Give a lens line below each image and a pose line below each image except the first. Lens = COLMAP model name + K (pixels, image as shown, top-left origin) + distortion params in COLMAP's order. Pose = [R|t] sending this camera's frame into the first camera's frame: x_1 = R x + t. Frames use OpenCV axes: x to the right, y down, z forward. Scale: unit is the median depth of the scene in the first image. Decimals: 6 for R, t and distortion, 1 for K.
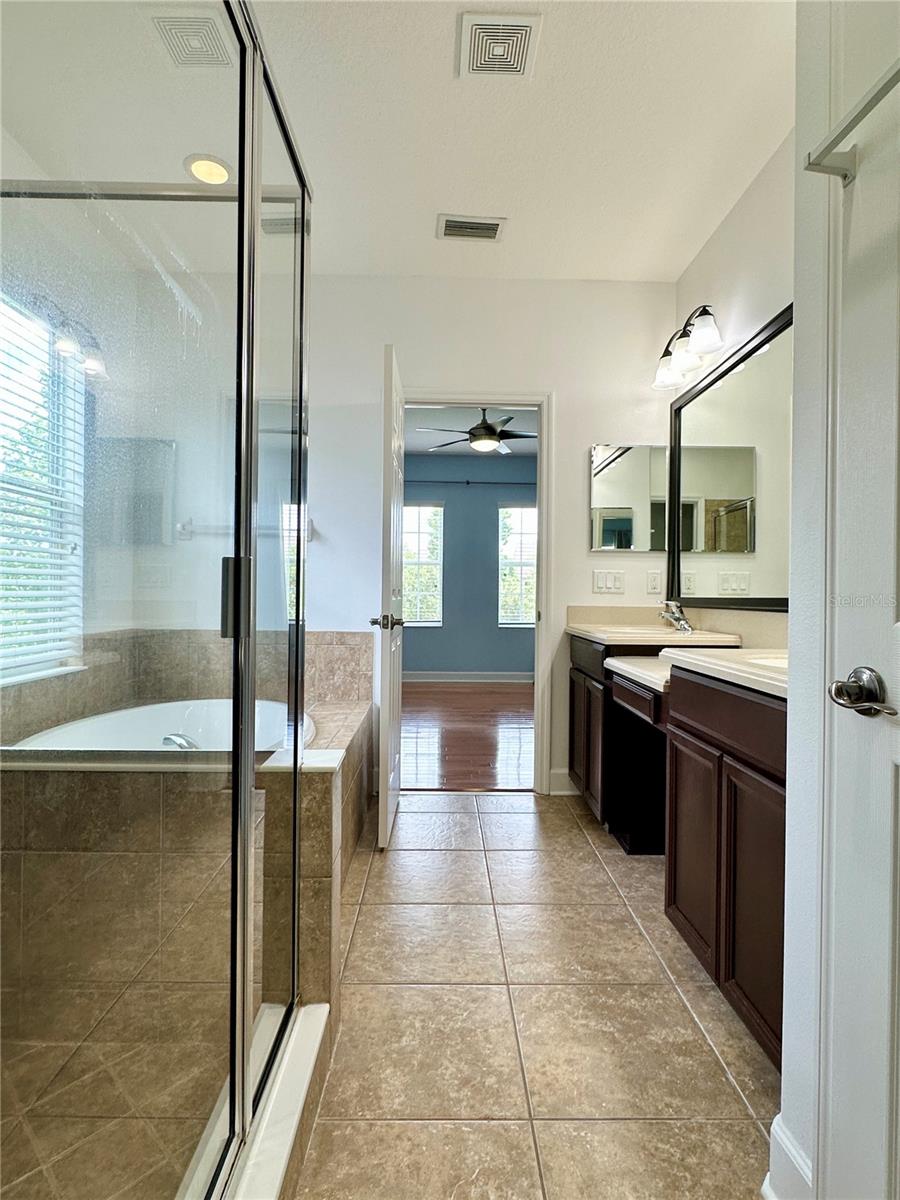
lens RADIAL K [[645.5, 0, 450.5], [0, 645.5, 597.2], [0, 0, 1]] dist [-0.001387, 0.000213]
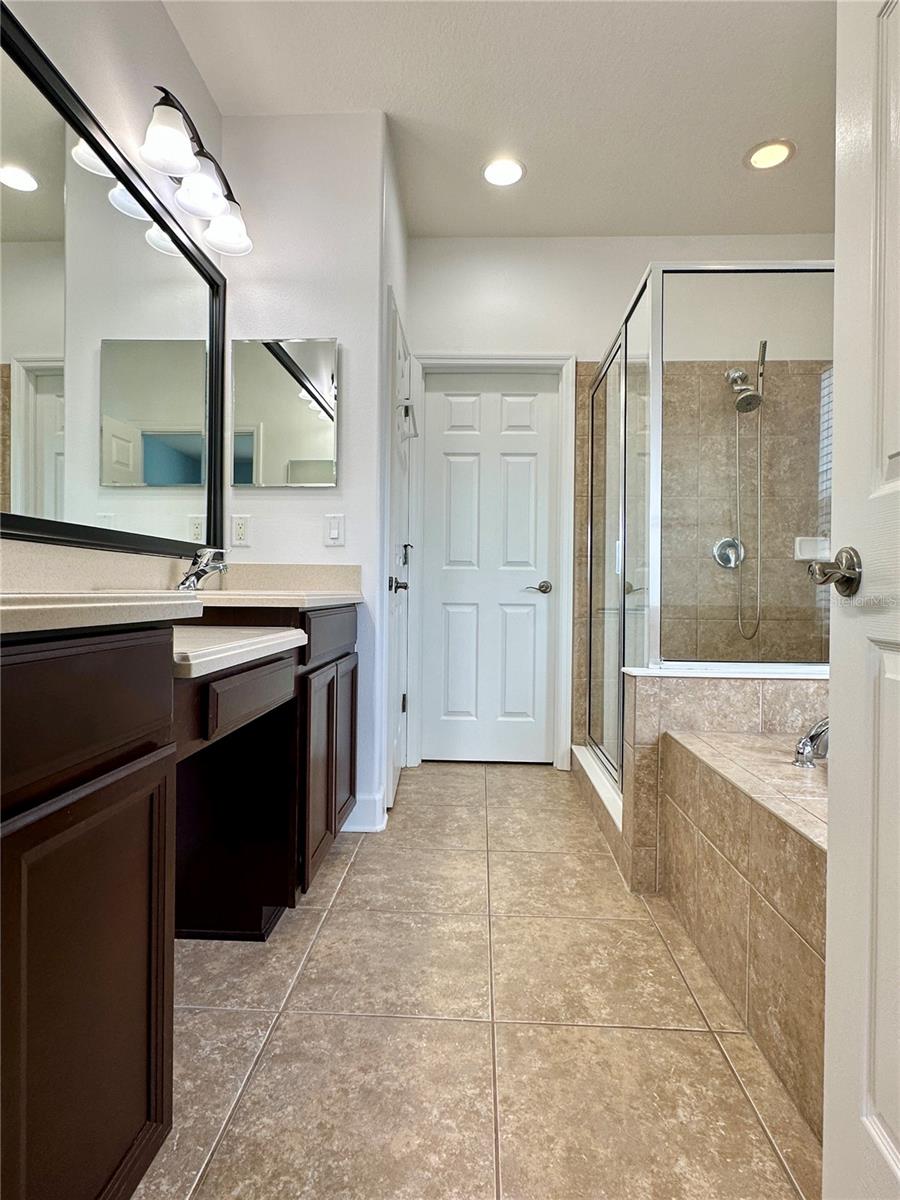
lens RADIAL K [[645.5, 0, 450.5], [0, 645.5, 597.9], [0, 0, 1]] dist [-0.001387, 0.000213]
pose [[-0.997838, -0.025708, 0.060481, 0.107510], [-0.025067, 0.999622, 0.011336, 0.085388], [-0.060749, 0.009796, -0.998105, 2.148628]]
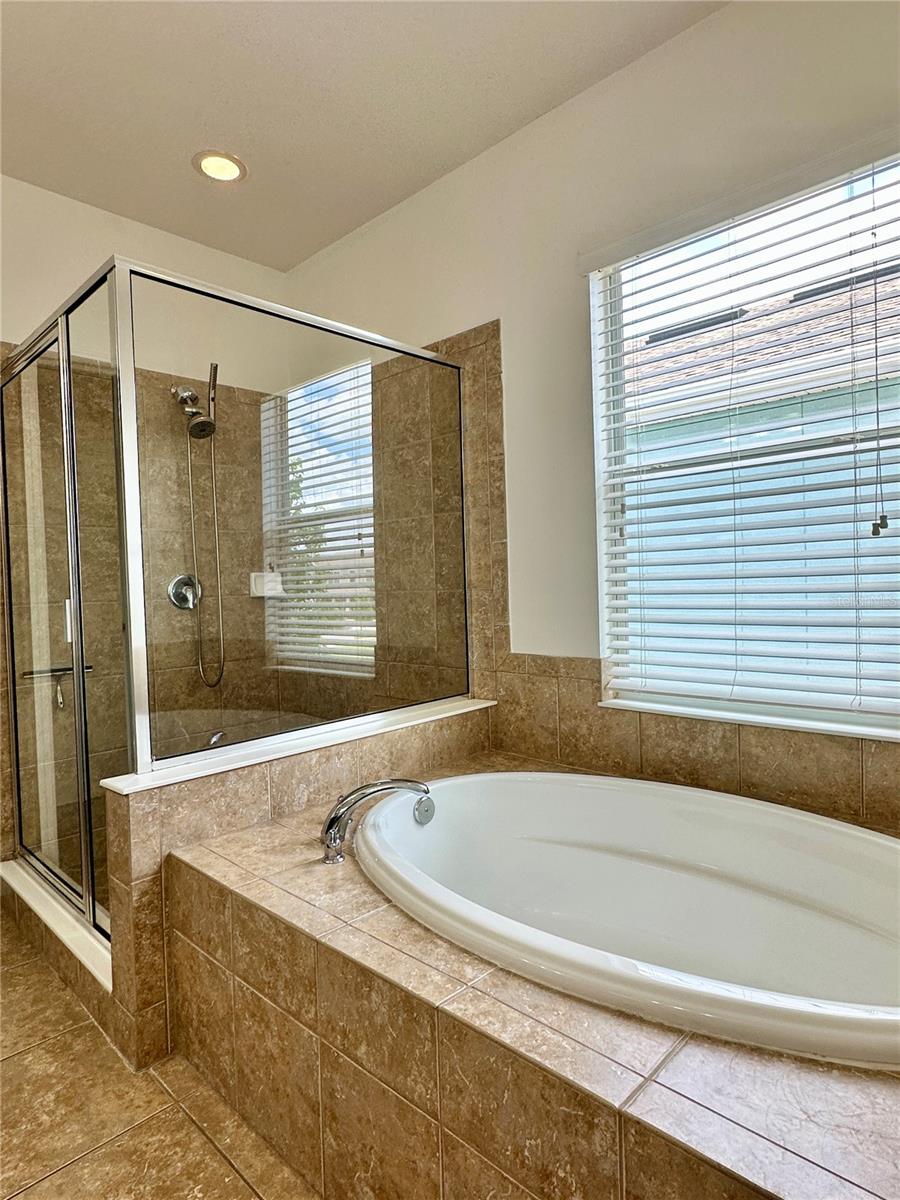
lens RADIAL K [[685.0, 0, 448.5], [0, 685.0, 595.0], [0, 0, 1]] dist [-0.006265, 0.000070]
pose [[-0.705383, 0.020999, -0.708515, 0.193610], [0.018405, 0.999767, 0.011307, -0.047834], [0.708587, -0.005064, -0.705605, 1.952367]]
